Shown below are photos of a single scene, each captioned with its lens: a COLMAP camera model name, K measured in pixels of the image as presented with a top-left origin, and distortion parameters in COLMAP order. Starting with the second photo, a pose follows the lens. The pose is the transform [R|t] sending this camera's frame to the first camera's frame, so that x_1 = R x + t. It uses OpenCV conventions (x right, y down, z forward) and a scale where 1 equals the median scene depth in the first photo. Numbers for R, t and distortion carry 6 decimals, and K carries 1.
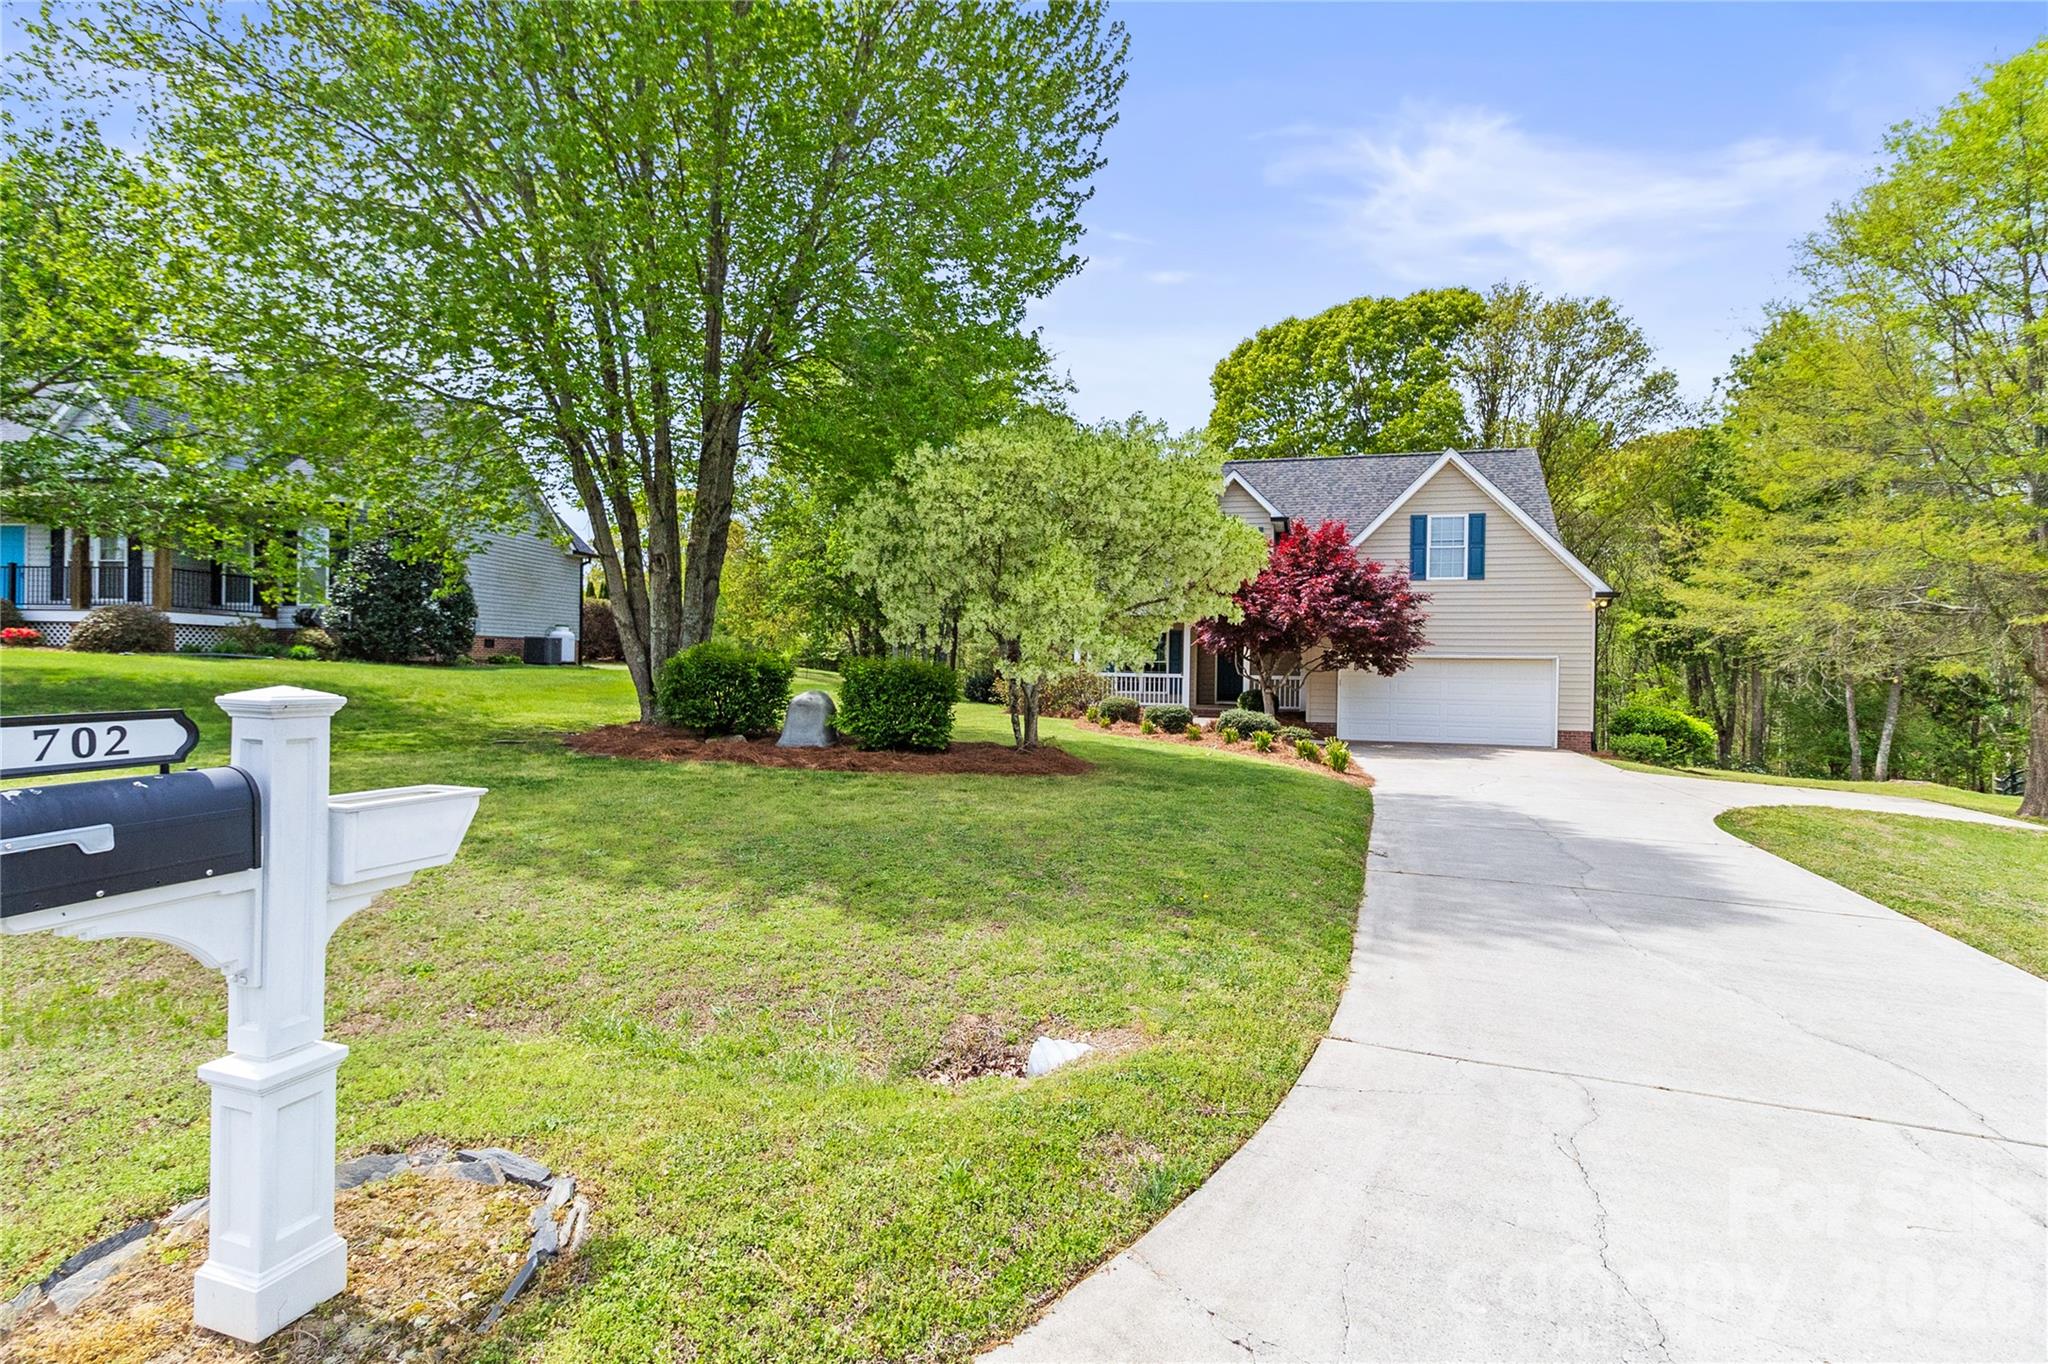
lens RADIAL K [[949.8, 0, 1021.1], [0, 949.8, 665.2], [0, 0, 1]] dist [-0.002362, -0.000079]
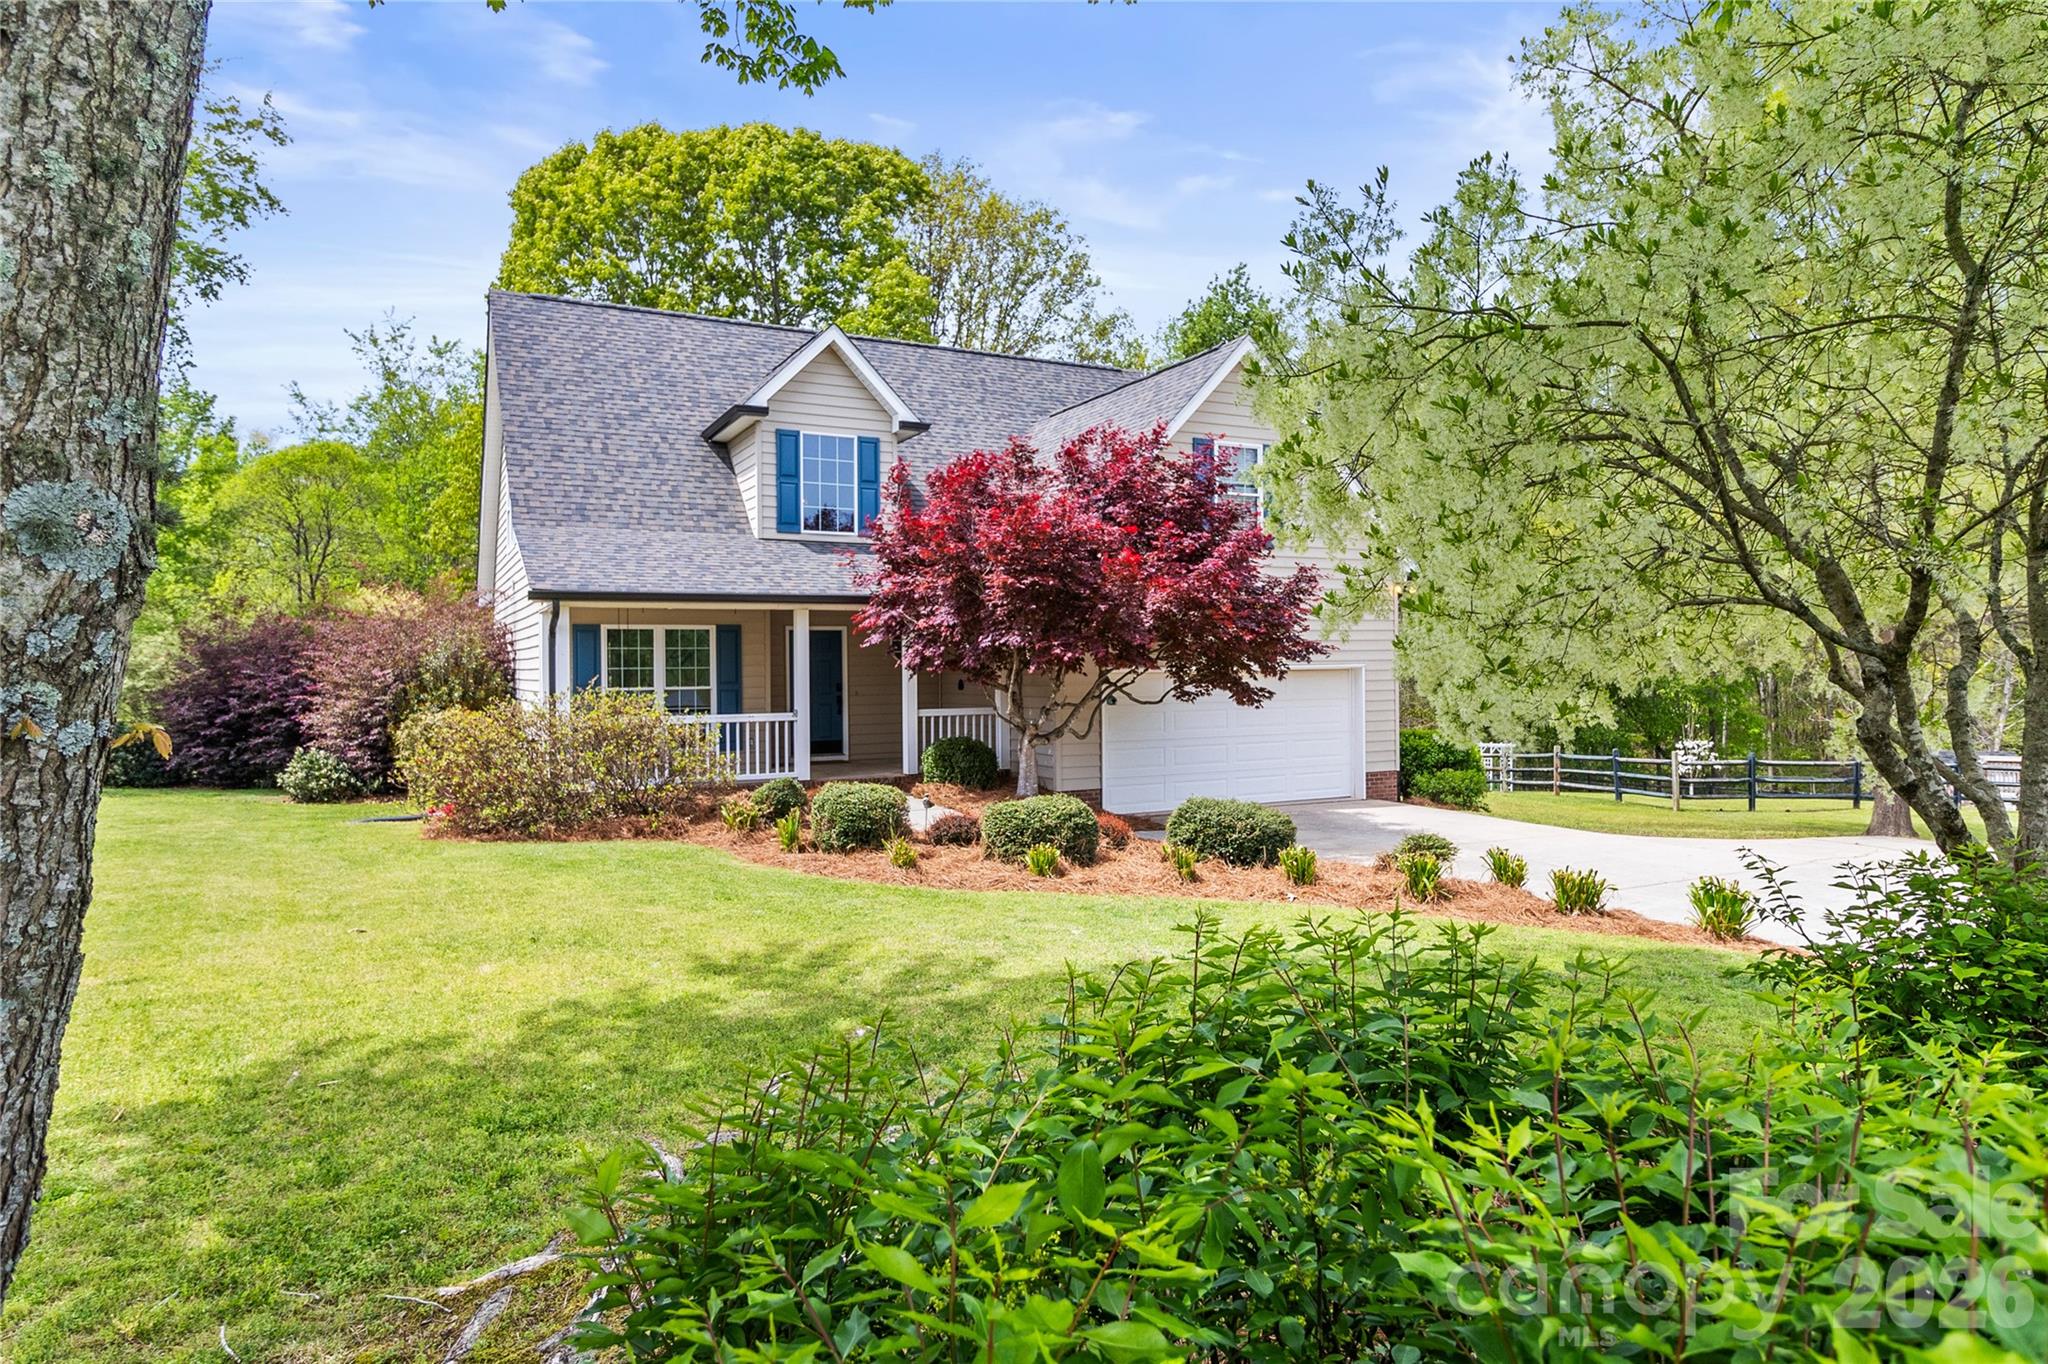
lens RADIAL K [[1185.9, 0, 1024.0], [0, 1185.9, 682.0], [0, 0, 1]] dist [-0.017191, -0.000024]
pose [[0.721776, -0.028284, 0.691549, -0.172495], [0.021648, 0.999598, 0.018288, -0.016648], [-0.691788, 0.001771, 0.722098, 0.531310]]
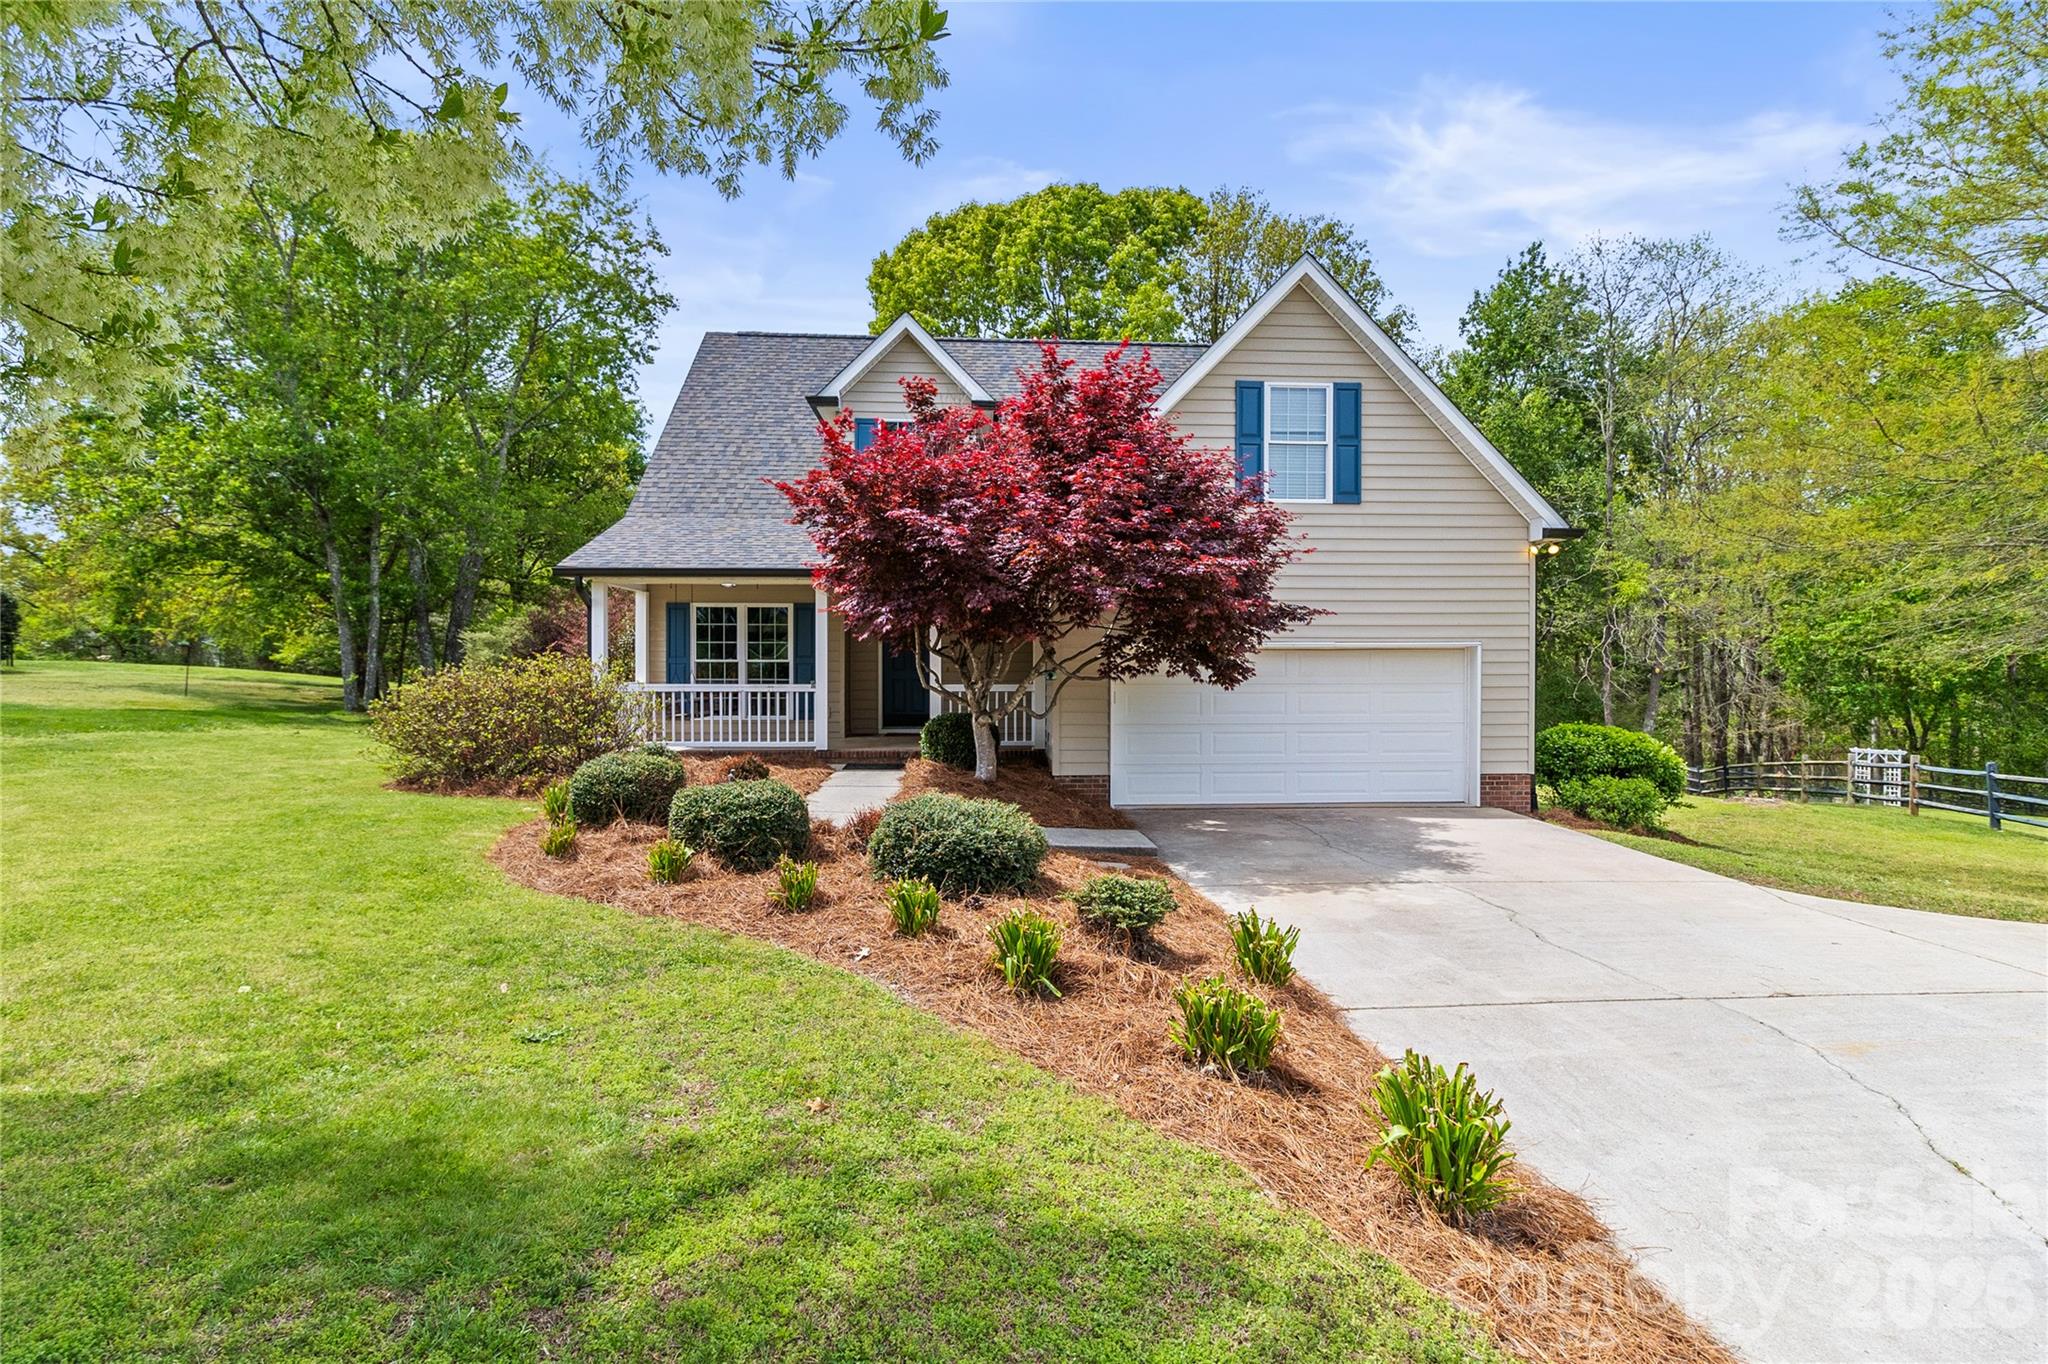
lens RADIAL K [[949.8, 0, 1021.1], [0, 949.8, 665.2], [0, 0, 1]] dist [-0.002362, -0.000079]
pose [[0.939188, -0.012157, 0.343189, 0.113385], [0.012189, 0.999924, 0.002064, -0.000961], [-0.343188, 0.002245, 0.939264, 0.543627]]
